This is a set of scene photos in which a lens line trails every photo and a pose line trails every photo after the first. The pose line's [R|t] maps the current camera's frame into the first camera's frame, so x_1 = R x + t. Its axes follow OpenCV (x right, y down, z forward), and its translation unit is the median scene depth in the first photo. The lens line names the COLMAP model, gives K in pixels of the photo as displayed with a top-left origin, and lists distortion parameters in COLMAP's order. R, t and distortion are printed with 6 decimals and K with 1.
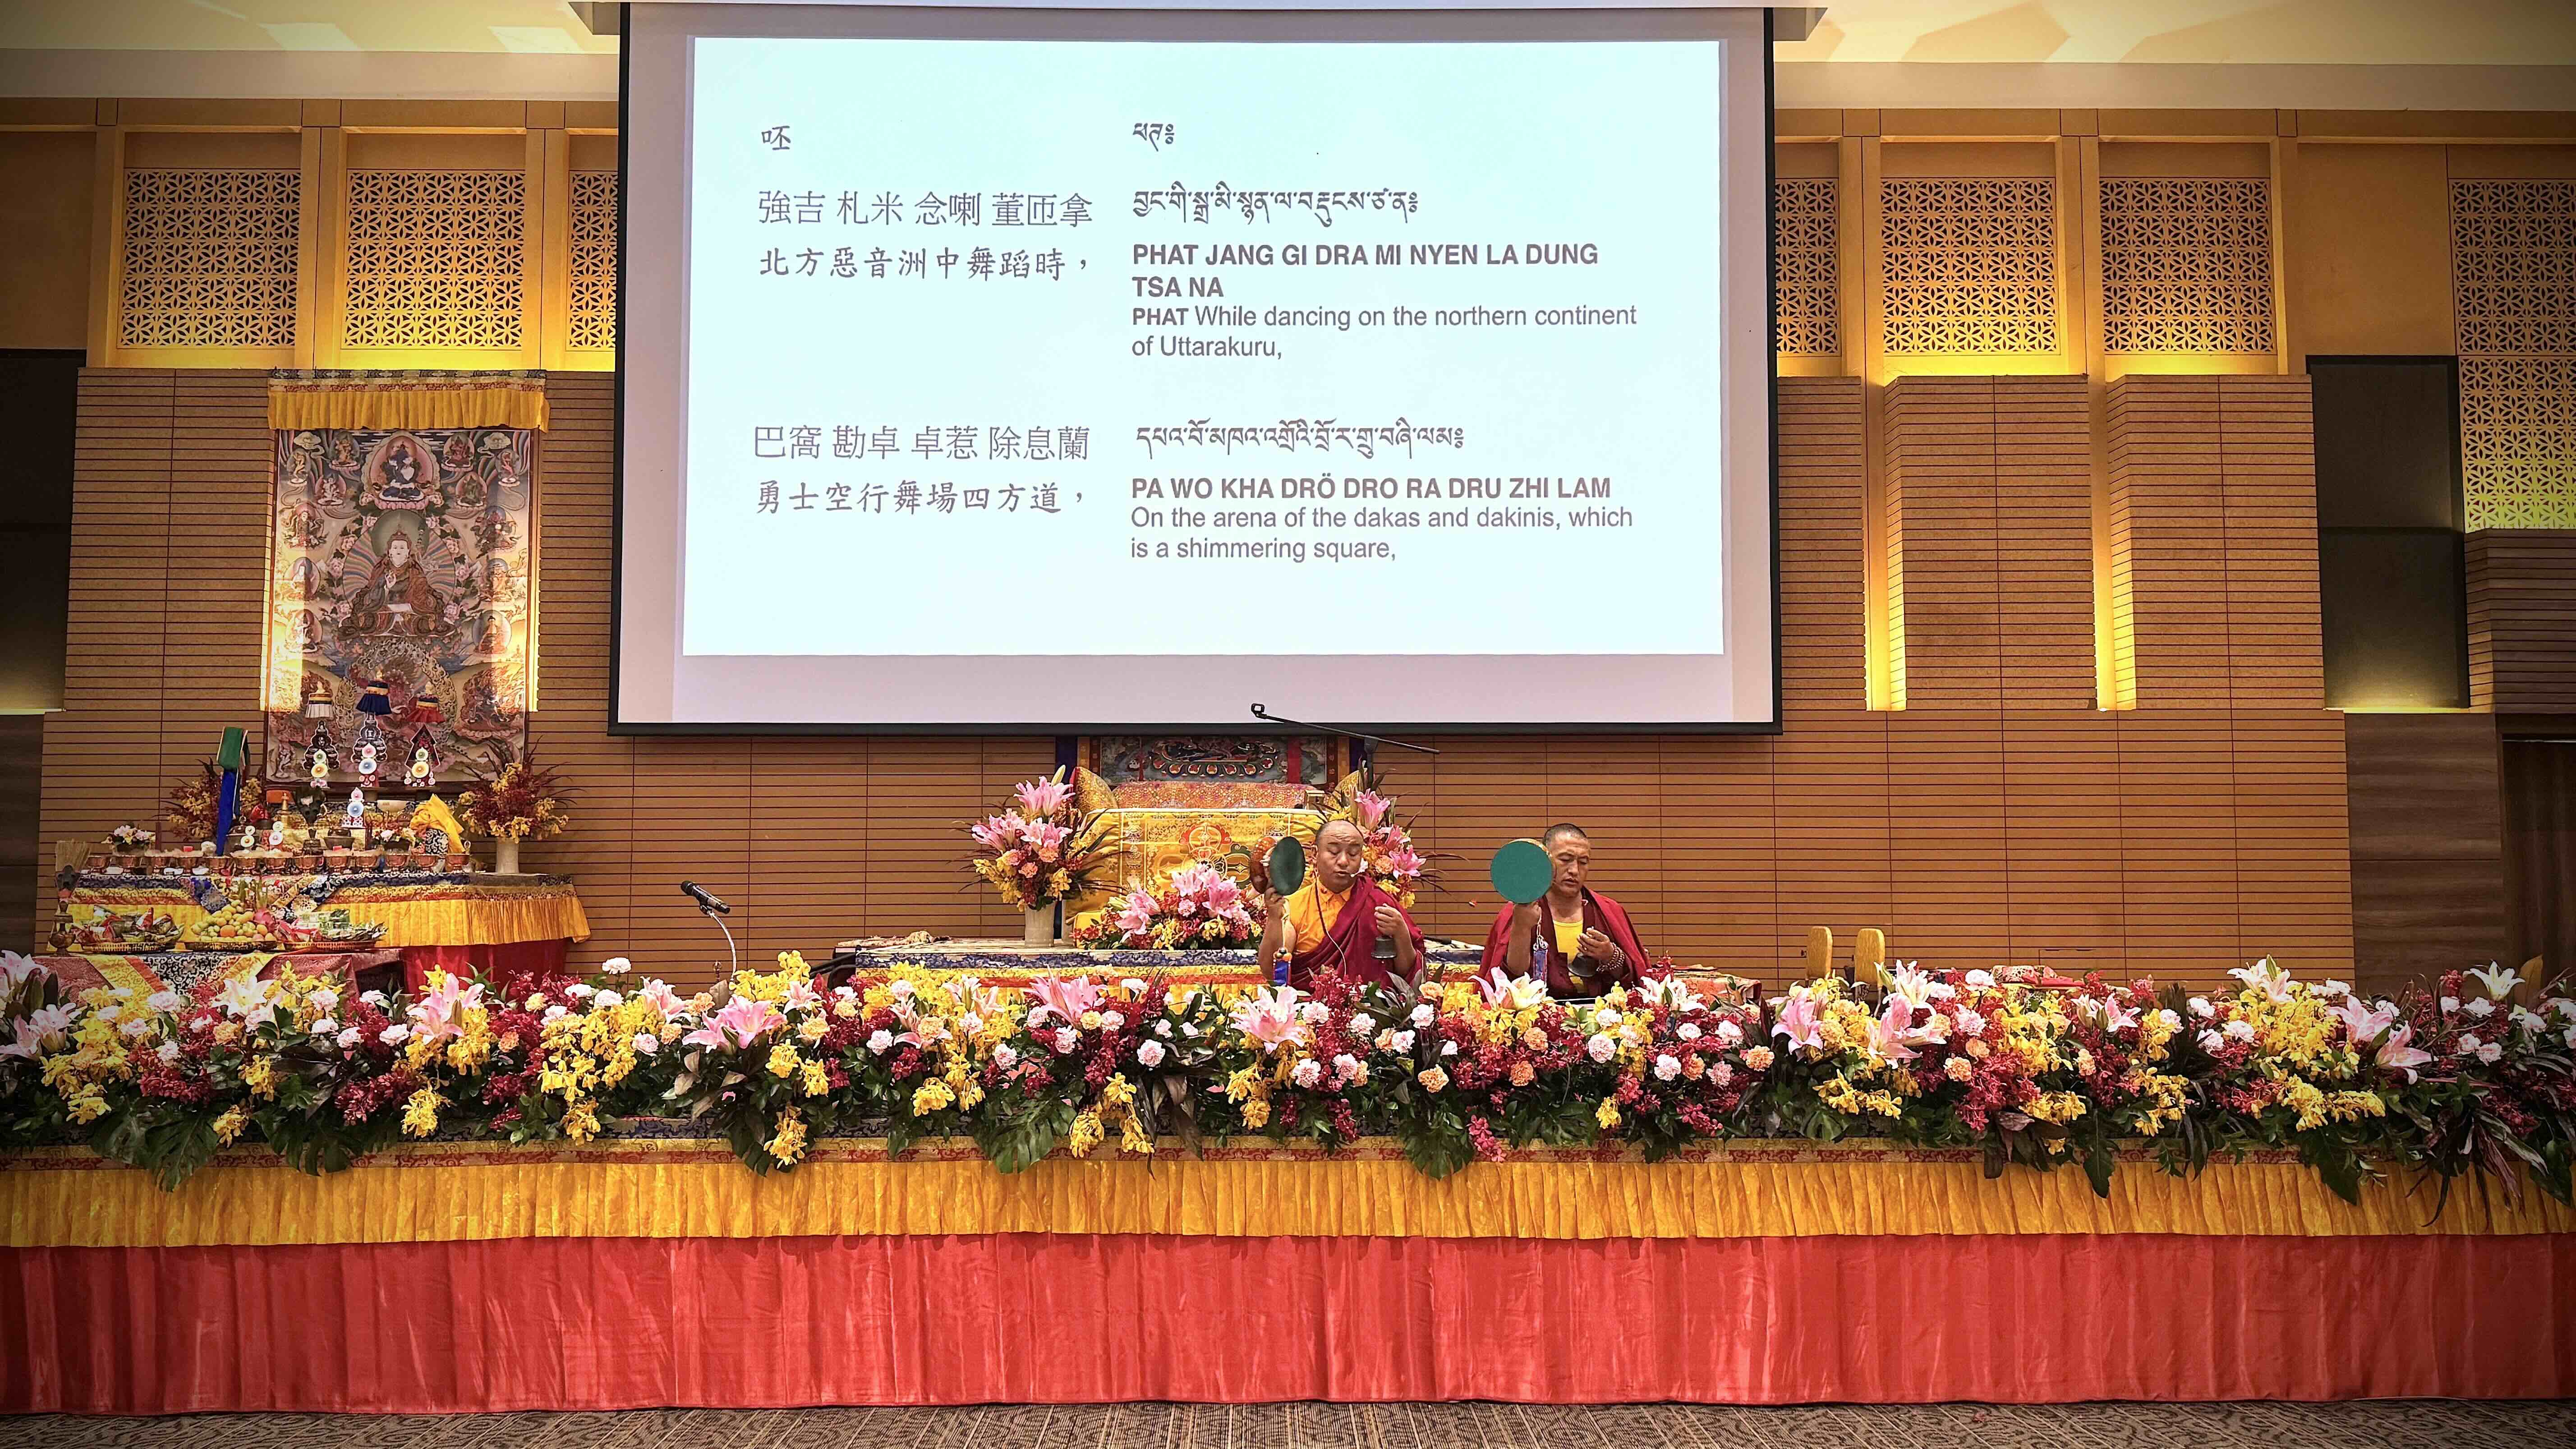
lens RADIAL K [[2110.7, 0, 1315.5], [0, 2110.7, 727.2], [0, 0, 1]] dist [0.017674, 0.005766]
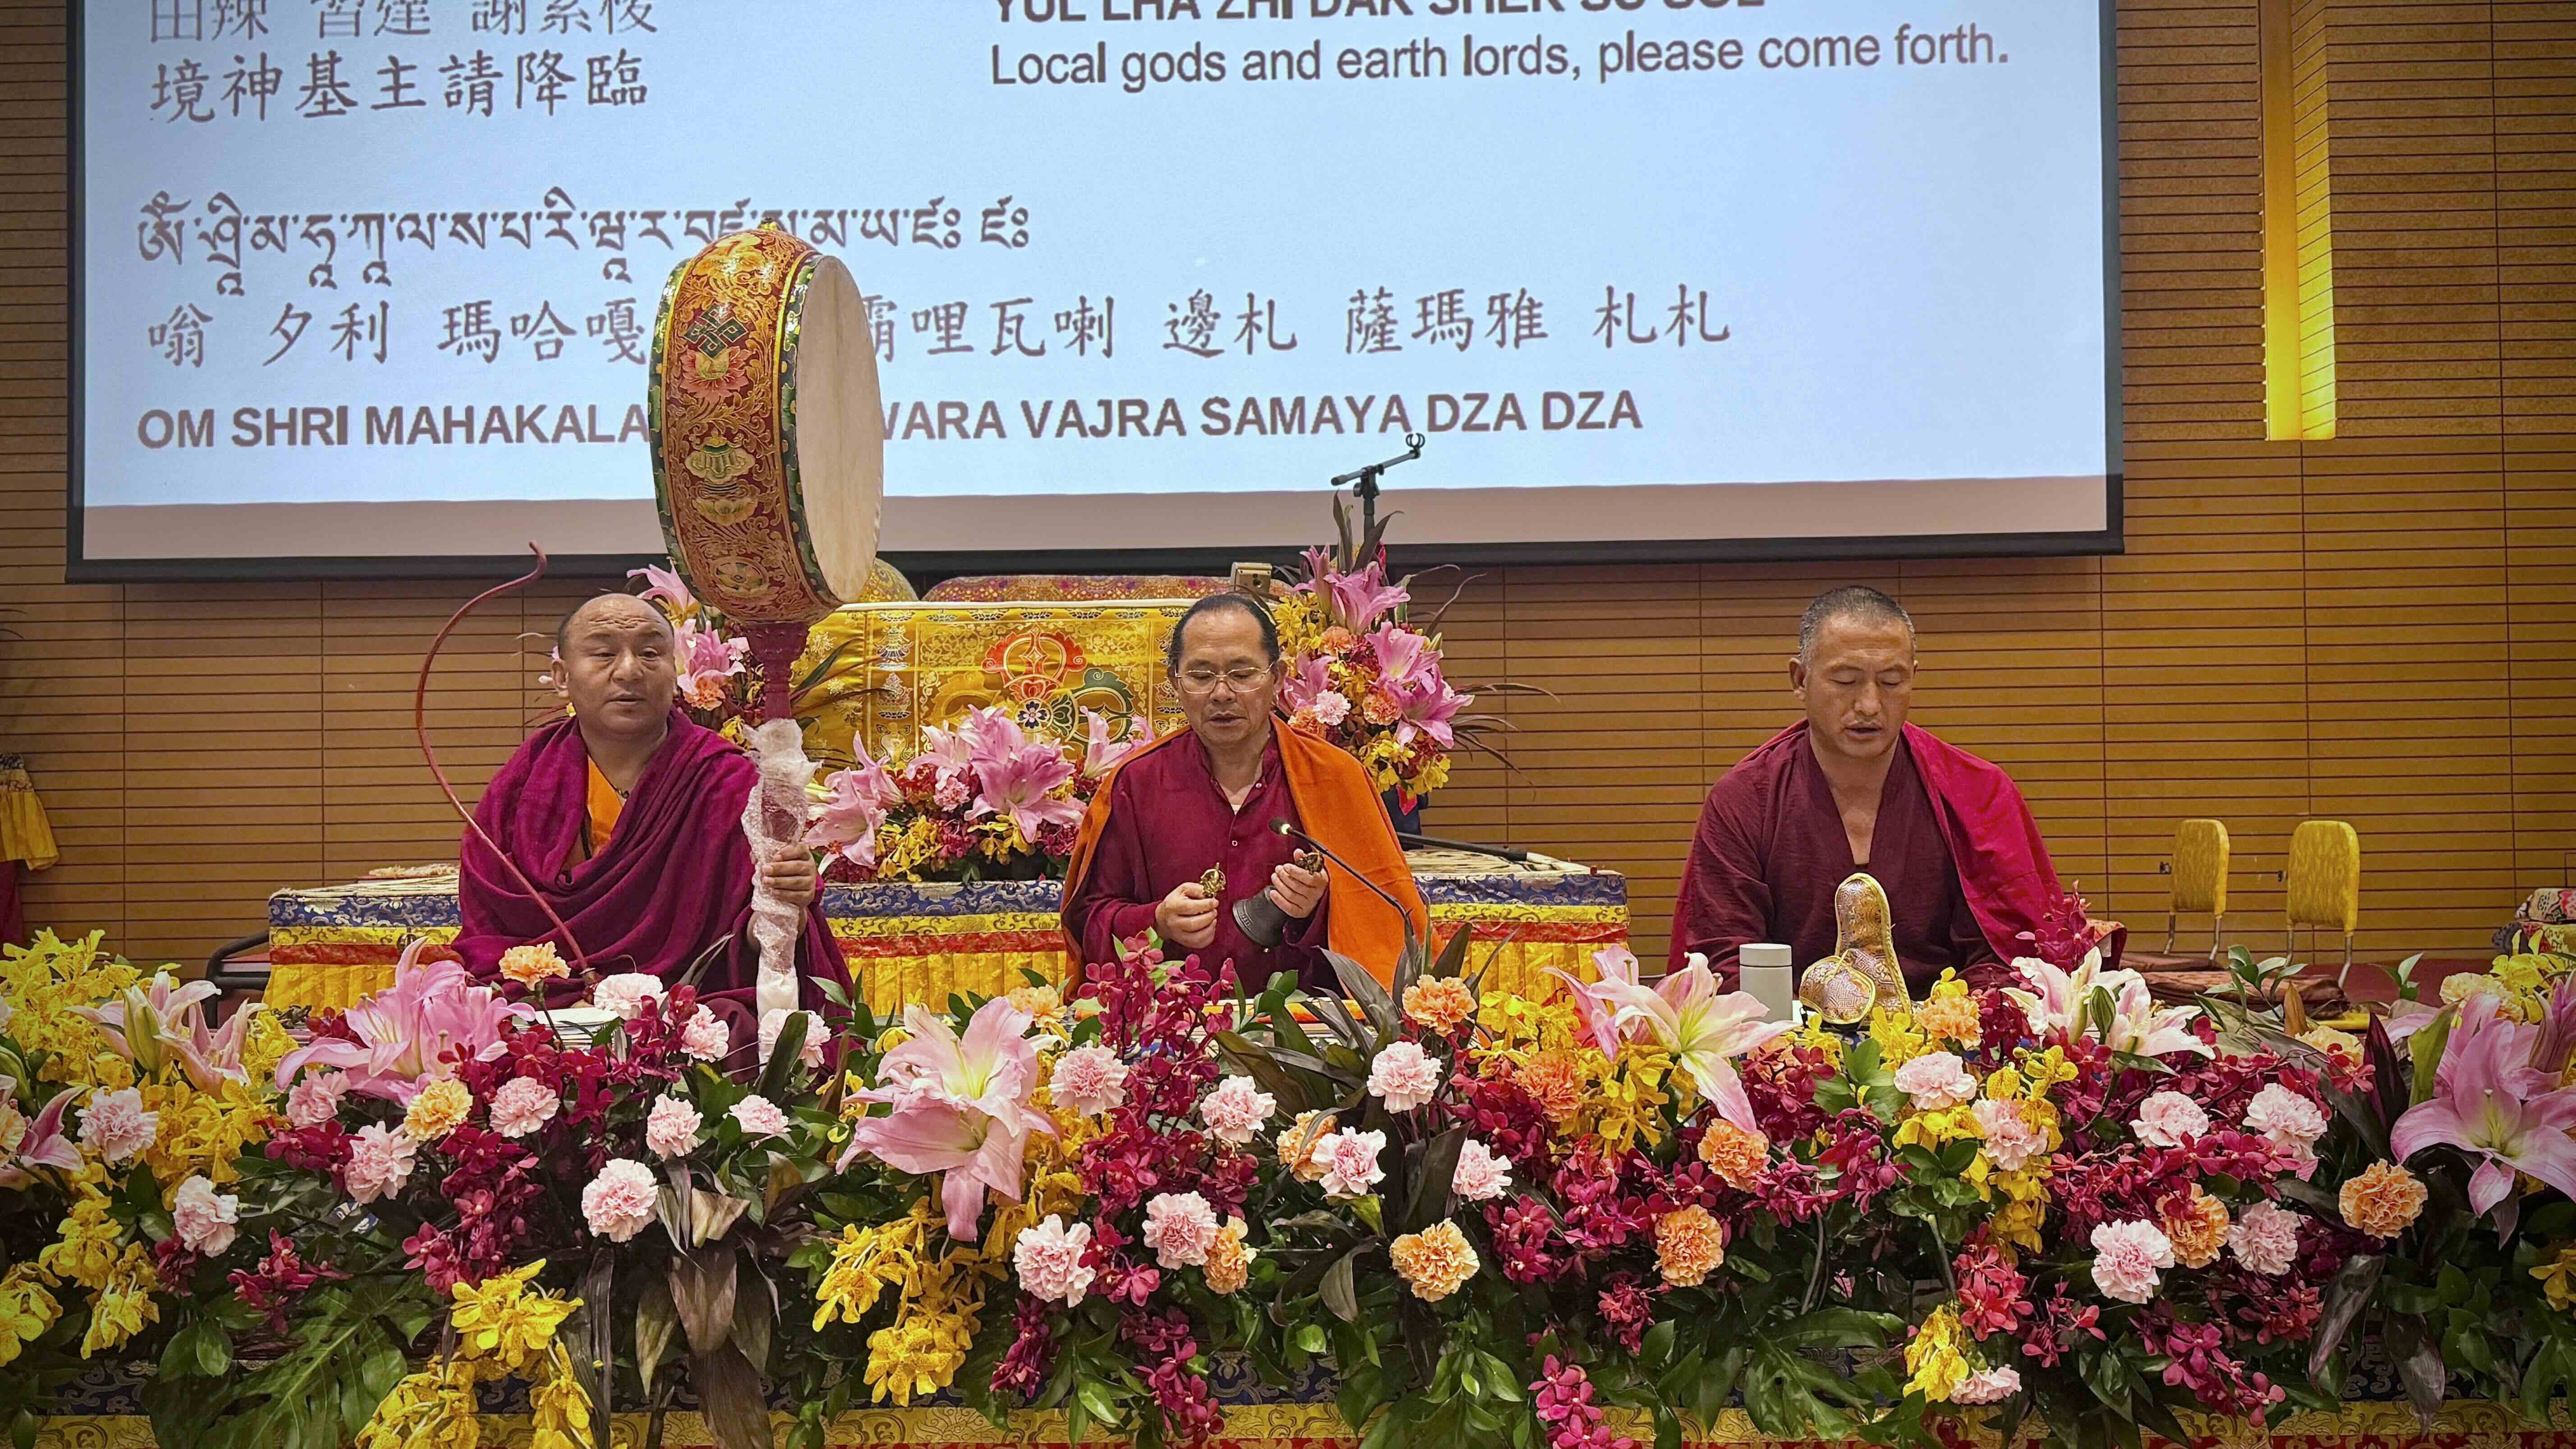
lens RADIAL K [[2395.8, 0, 1302.7], [0, 2395.8, 734.8], [0, 0, 1]] dist [-0.008594, 0.000000]
pose [[0.998798, -0.014264, -0.046888, 0.030022], [0.016821, 0.998366, 0.054603, 0.032202], [0.046033, -0.055326, 0.997407, 0.340583]]
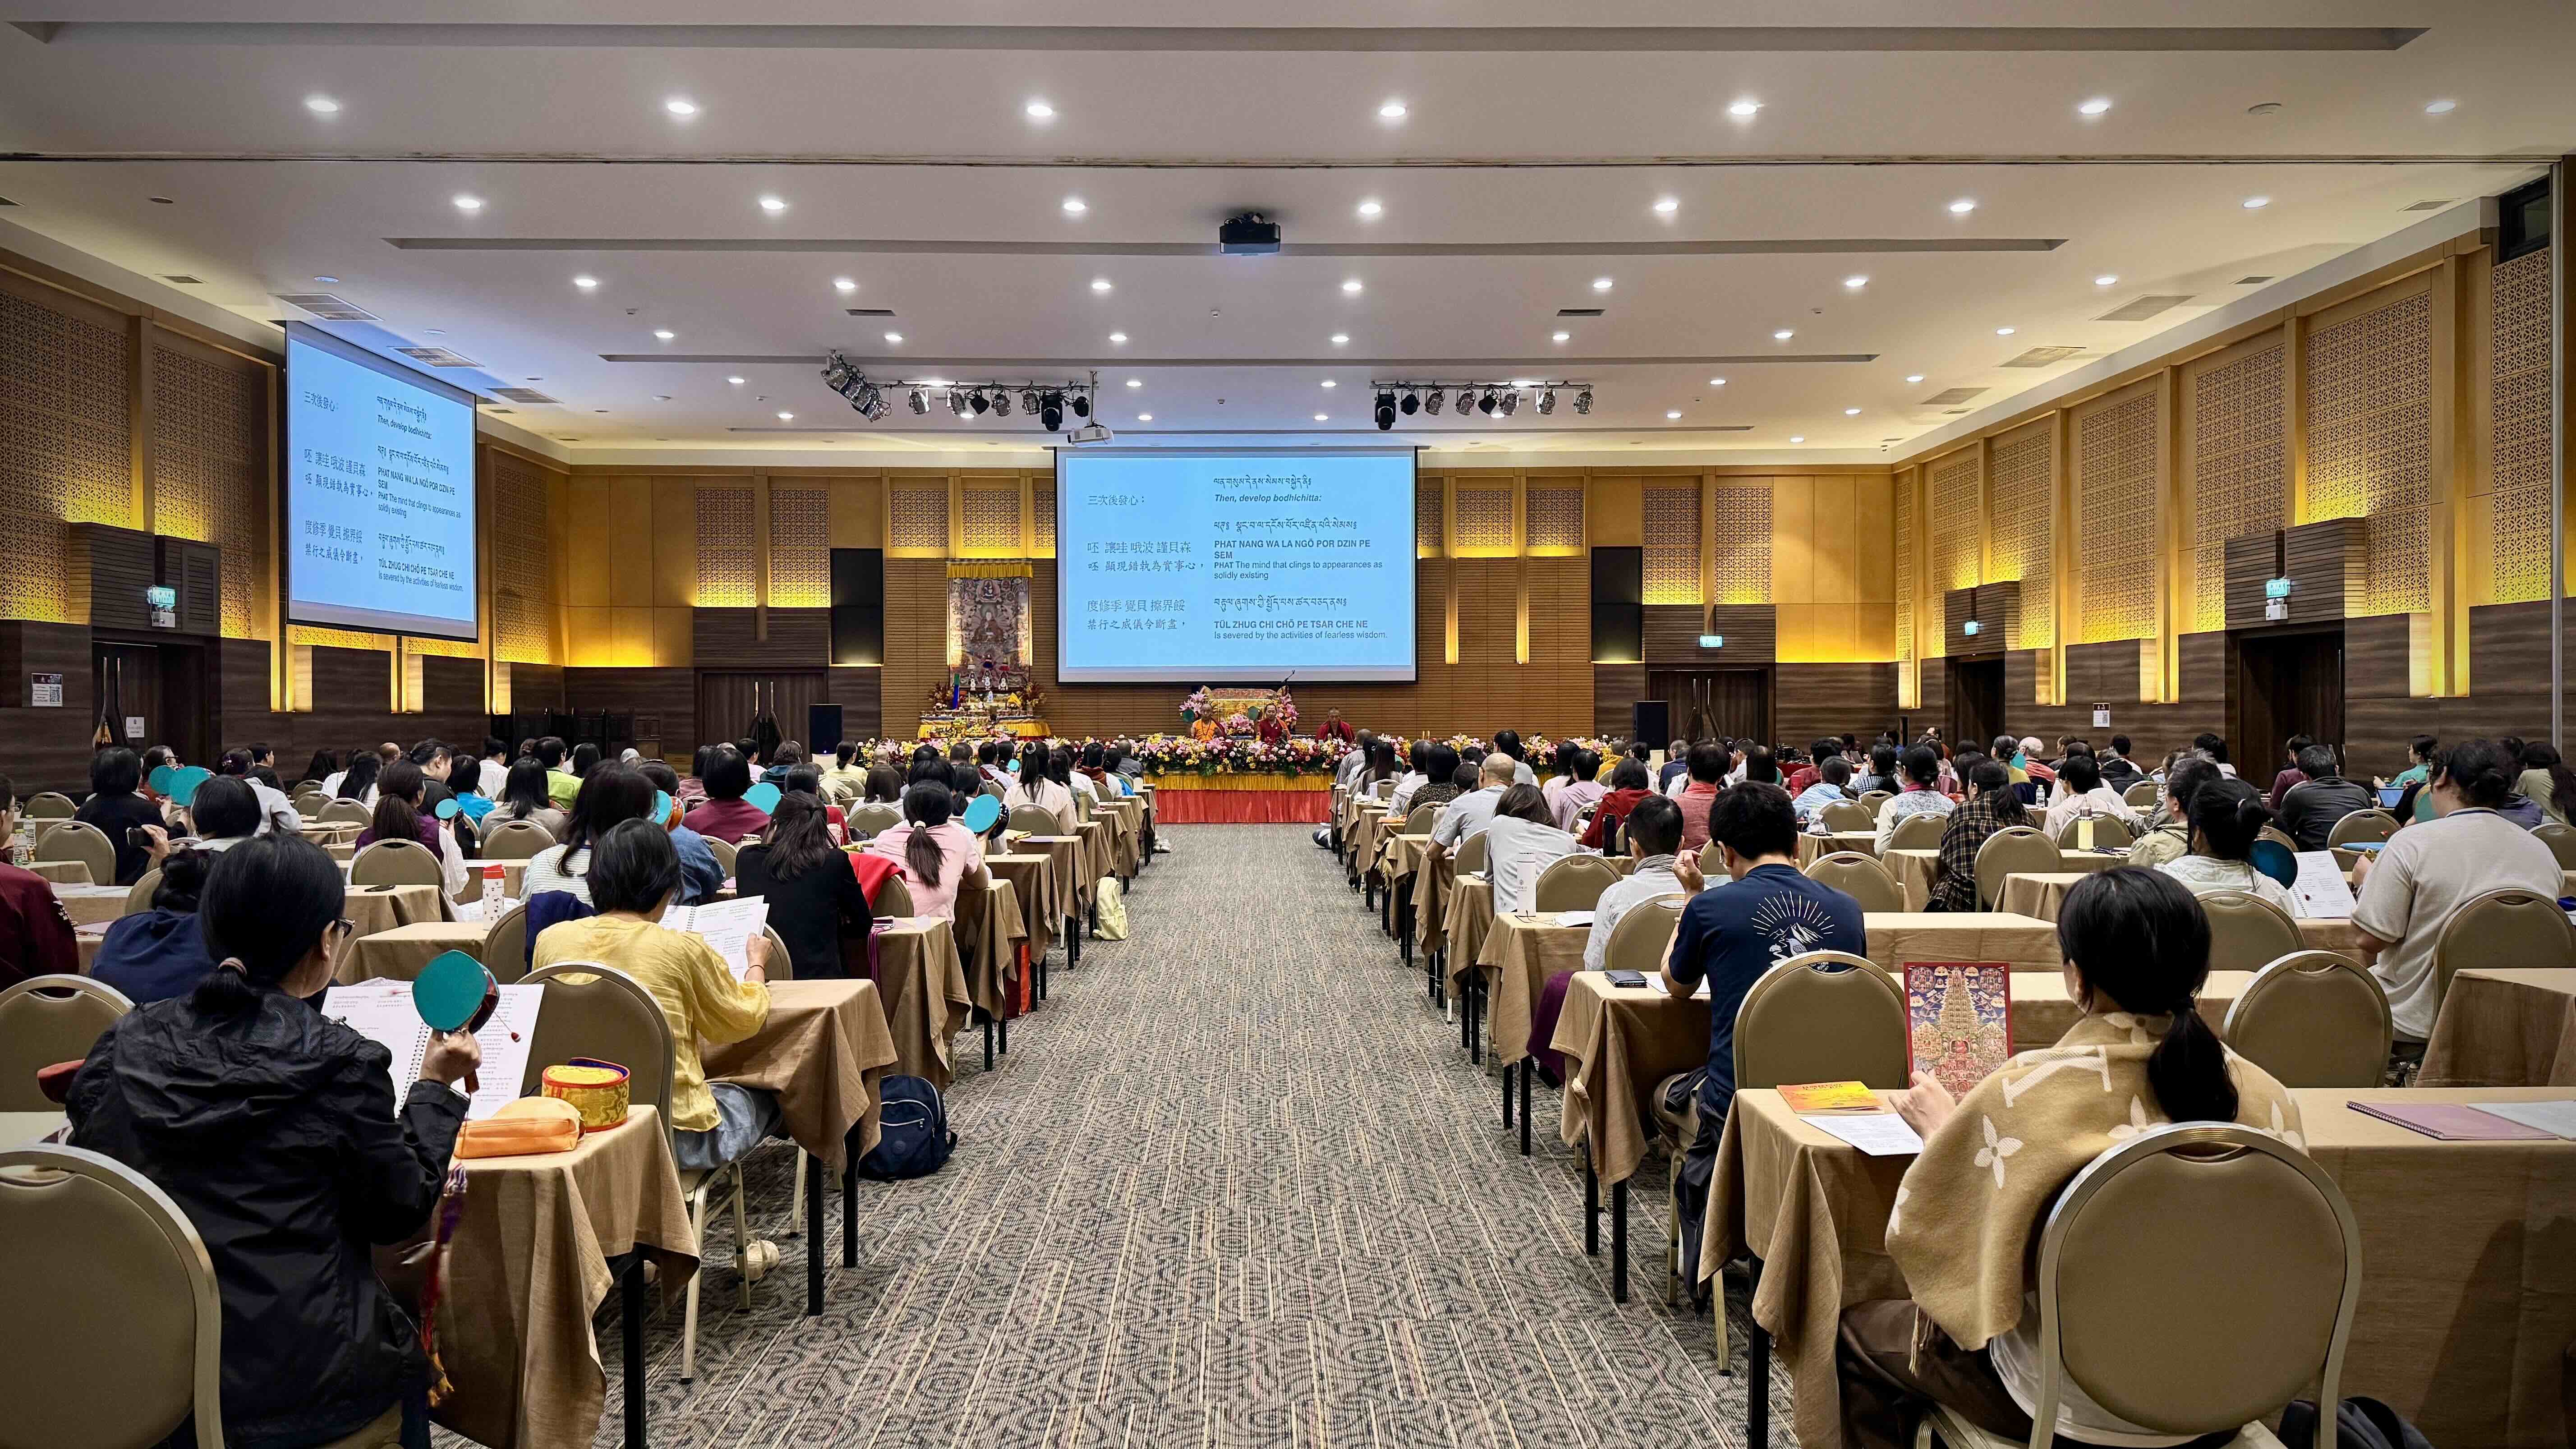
lens RADIAL K [[1874.9, 0, 1302.2], [0, 1874.9, 735.8], [0, 0, 1]] dist [0.060098, -0.057923]
pose [[0.999956, -0.002663, -0.009043, 0.068782], [0.003437, 0.996234, 0.086642, -0.146781], [0.008778, -0.086669, 0.996199, -1.854546]]
